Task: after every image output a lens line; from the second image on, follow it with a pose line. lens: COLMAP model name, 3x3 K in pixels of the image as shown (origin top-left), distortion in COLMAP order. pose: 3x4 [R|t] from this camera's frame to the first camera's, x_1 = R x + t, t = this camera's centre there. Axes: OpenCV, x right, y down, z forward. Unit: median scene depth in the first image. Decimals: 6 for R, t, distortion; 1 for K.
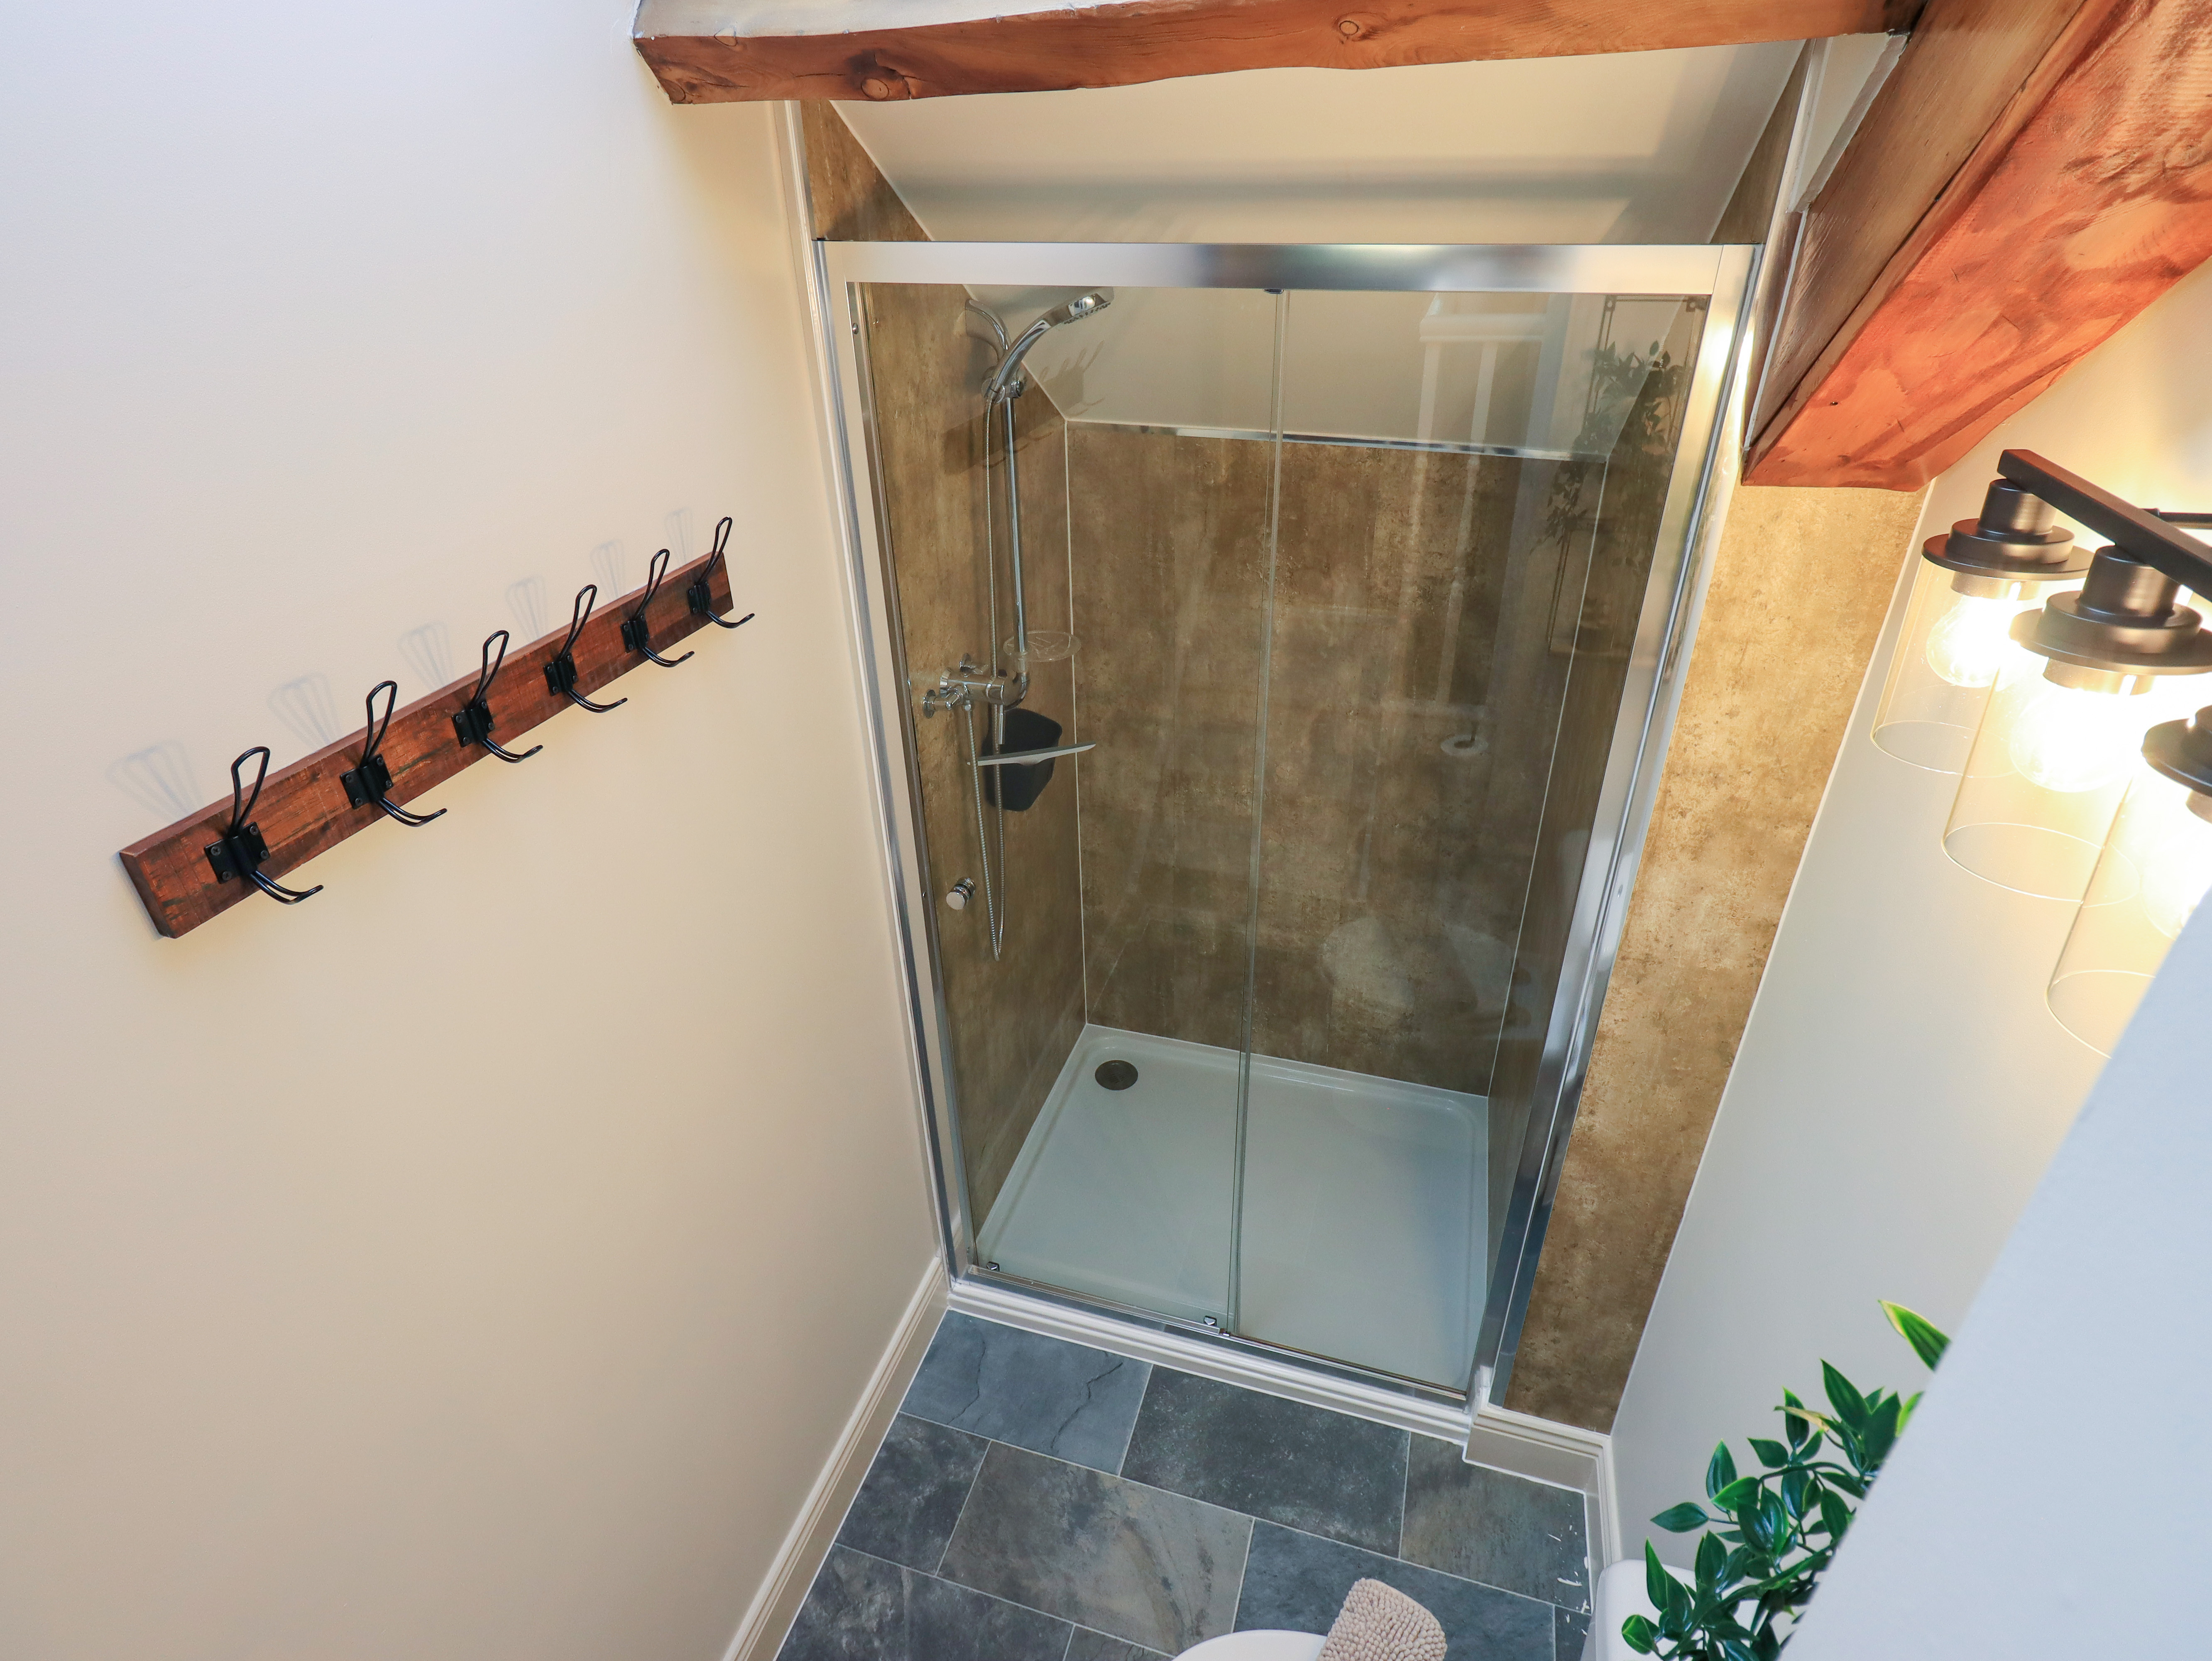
lens RADIAL K [[1156.6, 0, 1108.2], [0, 1156.6, 814.9], [0, 0, 1]] dist [0.003340, 0.000402]
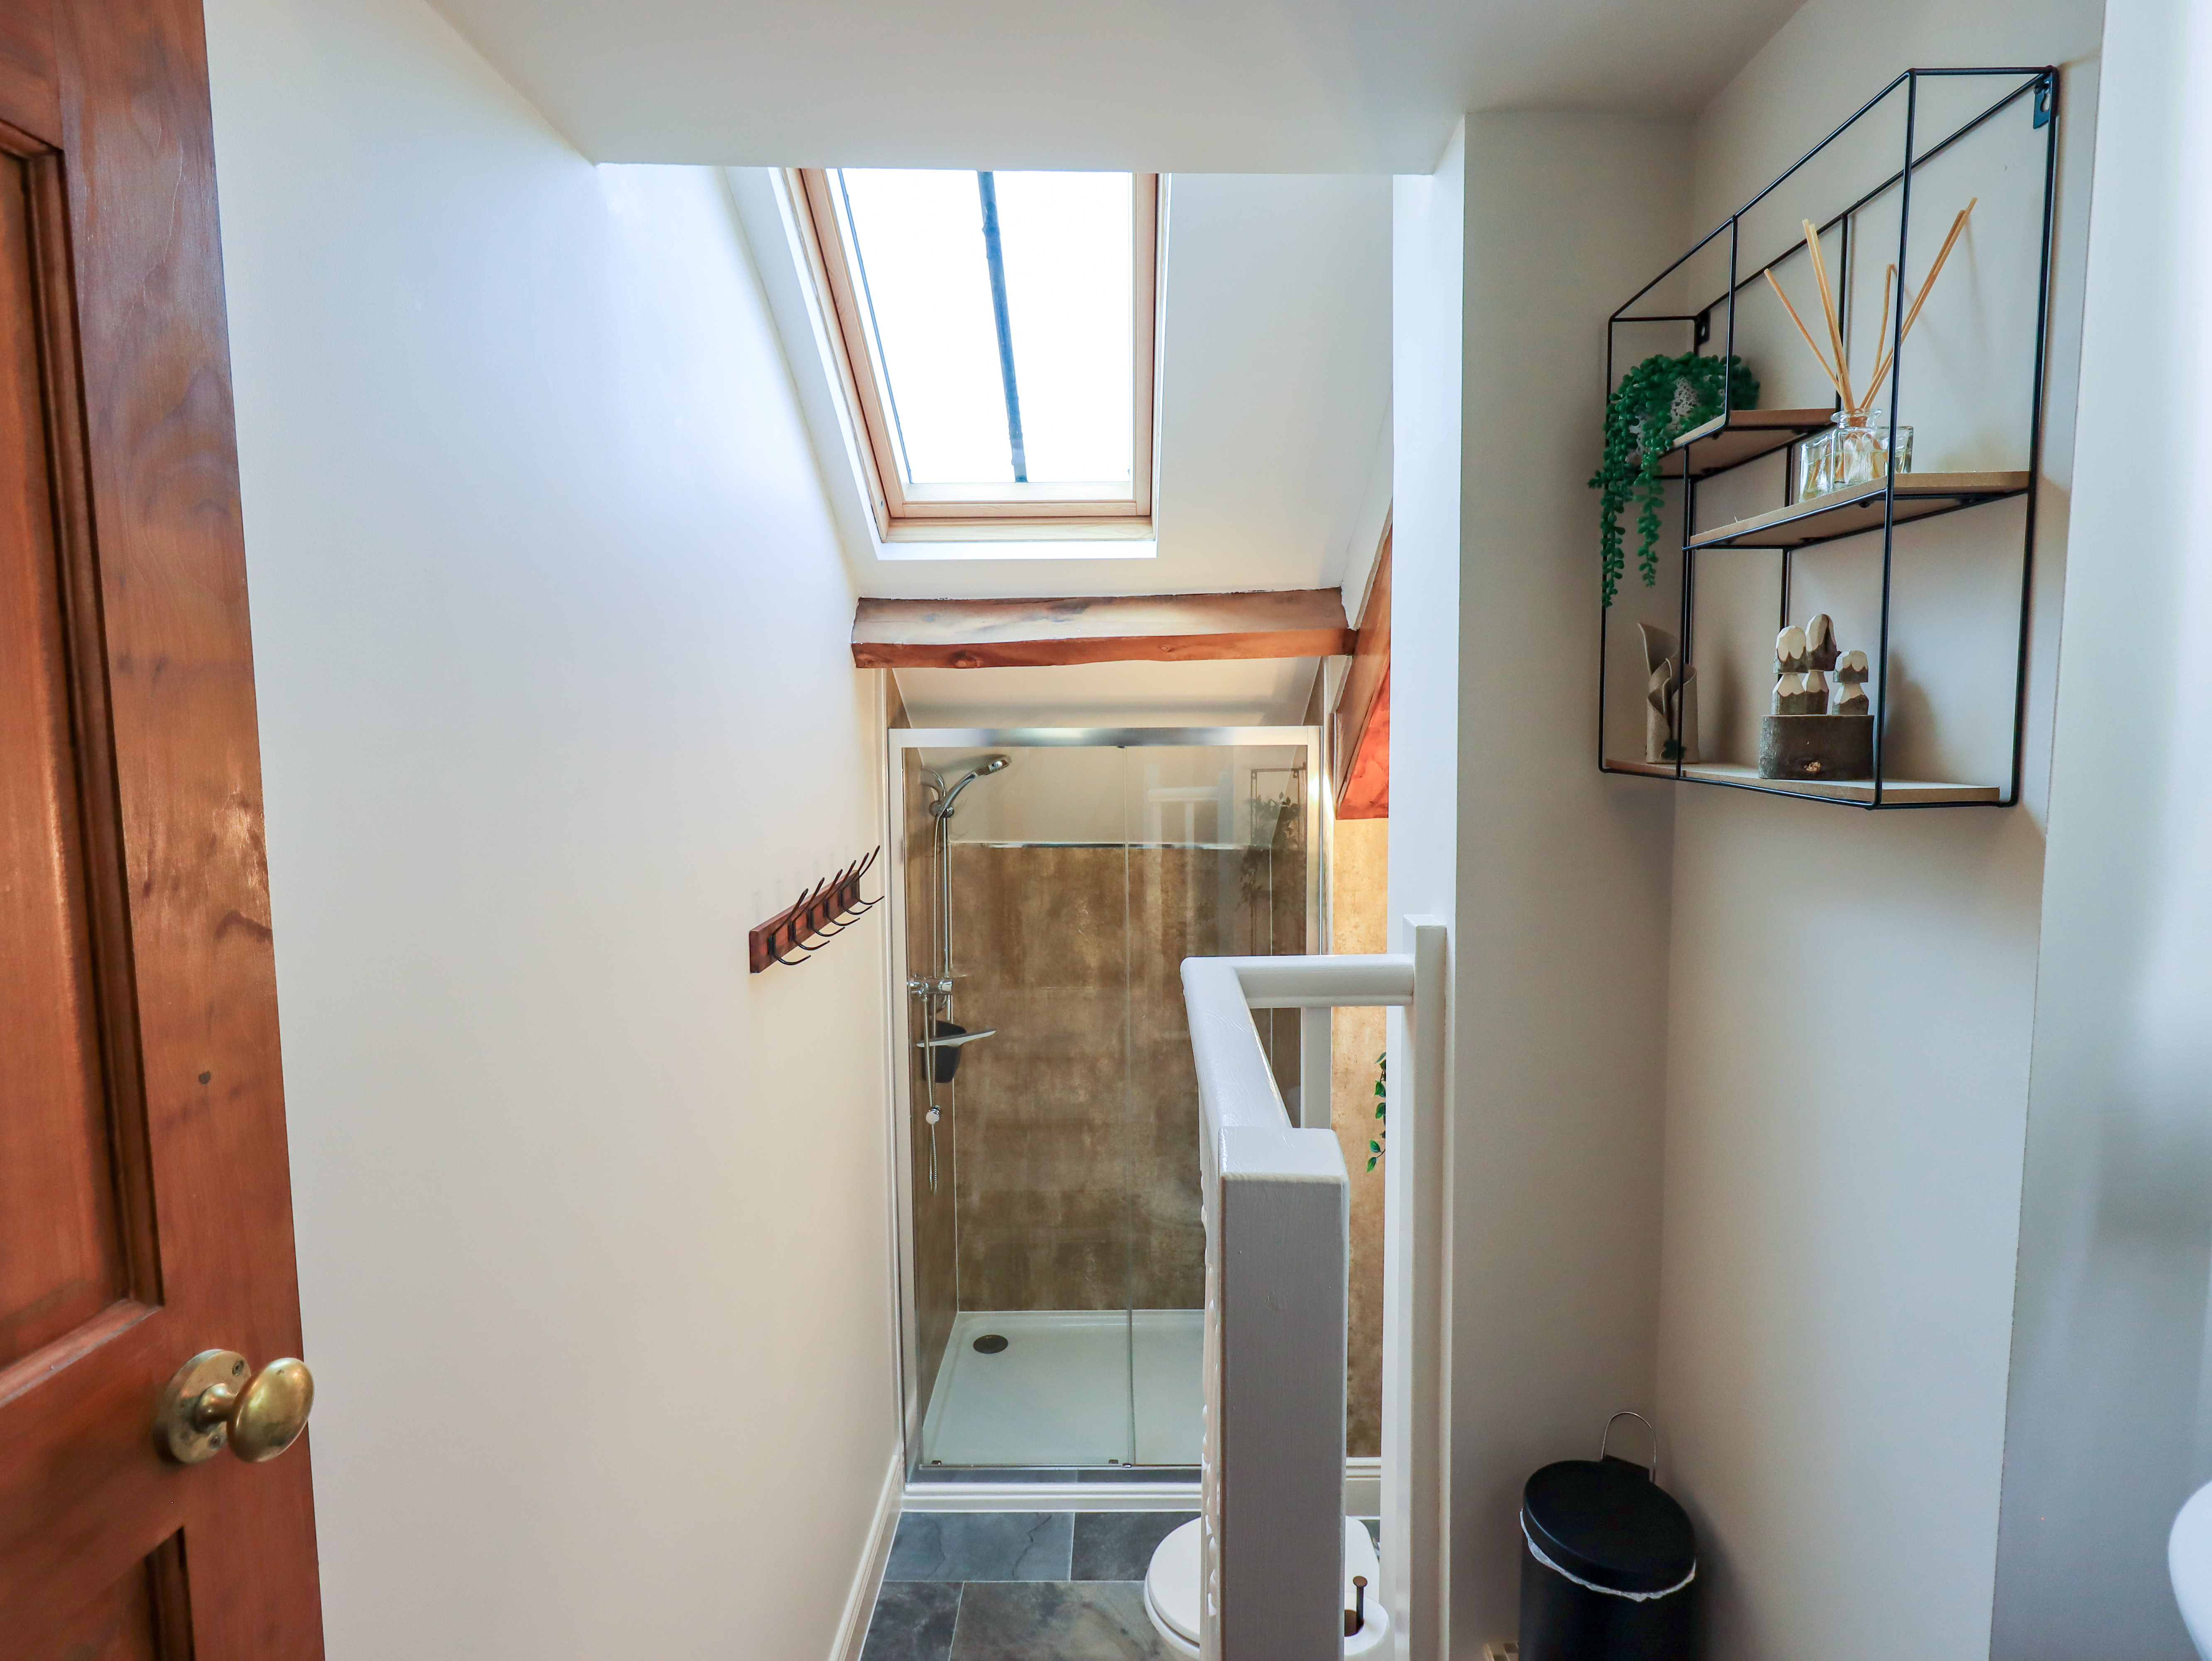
lens RADIAL K [[1156.6, 0, 1108.2], [0, 1156.6, 814.9], [0, 0, 1]] dist [0.003340, 0.000402]
pose [[0.960595, -0.017619, 0.277394, -0.292956], [0.132020, 0.907152, -0.399556, 0.316592], [-0.244598, 0.420433, 0.873732, -0.501567]]
